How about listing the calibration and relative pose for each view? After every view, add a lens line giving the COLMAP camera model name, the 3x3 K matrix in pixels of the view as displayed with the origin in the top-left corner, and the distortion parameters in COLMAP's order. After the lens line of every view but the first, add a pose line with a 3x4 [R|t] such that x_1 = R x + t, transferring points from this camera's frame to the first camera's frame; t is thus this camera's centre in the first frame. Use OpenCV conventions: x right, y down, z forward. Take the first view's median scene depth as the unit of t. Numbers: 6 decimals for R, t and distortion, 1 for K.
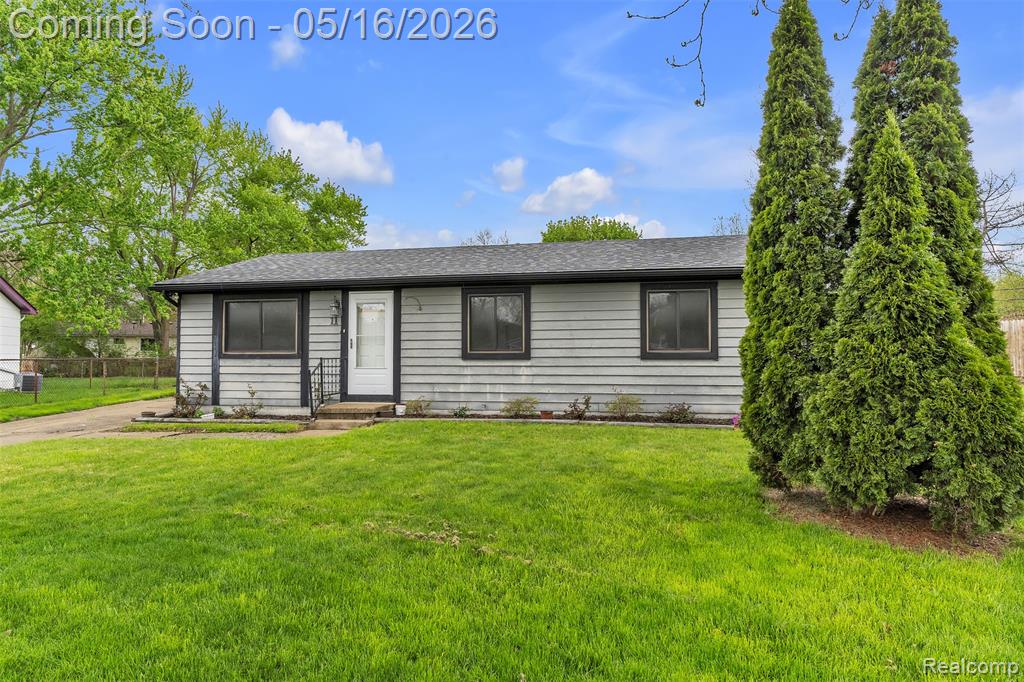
lens RADIAL K [[582.3, 0, 519.6], [0, 582.3, 338.5], [0, 0, 1]] dist [-0.007683, -0.001638]
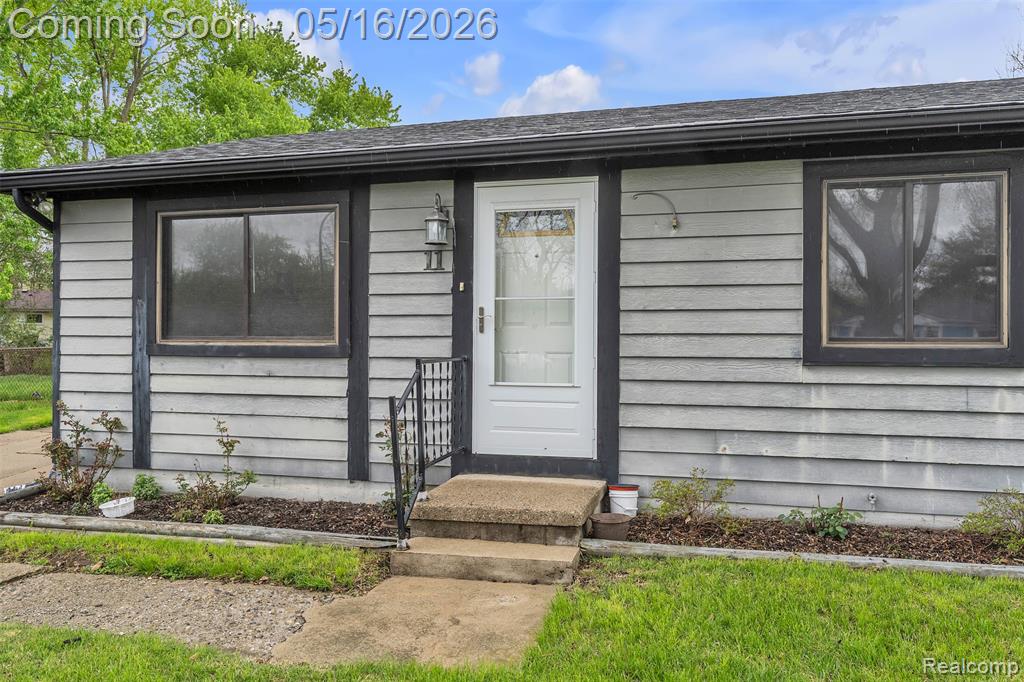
lens RADIAL K [[795.1, 0, 512.0], [0, 795.1, 341.0], [0, 0, 1]] dist [-0.000801, 0.003025]
pose [[0.996334, 0.005055, -0.085403, -0.224276], [-0.002593, 0.999579, 0.028904, 0.007447], [0.085513, -0.028576, 0.995927, 0.485382]]
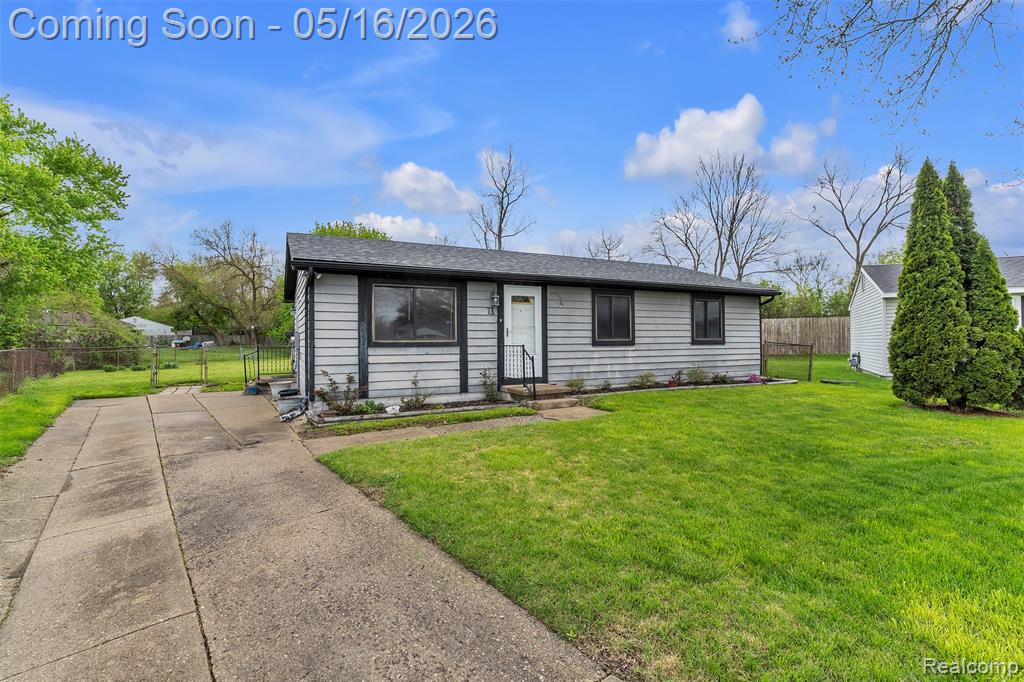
lens RADIAL K [[480.1, 0, 507.8], [0, 480.1, 339.9], [0, 0, 1]] dist [-0.017334, -0.000128]
pose [[0.790179, -0.000096, 0.612876, -0.840214], [-0.011097, 0.999834, 0.014465, 0.010038], [-0.612775, -0.018231, 0.790047, 0.282589]]
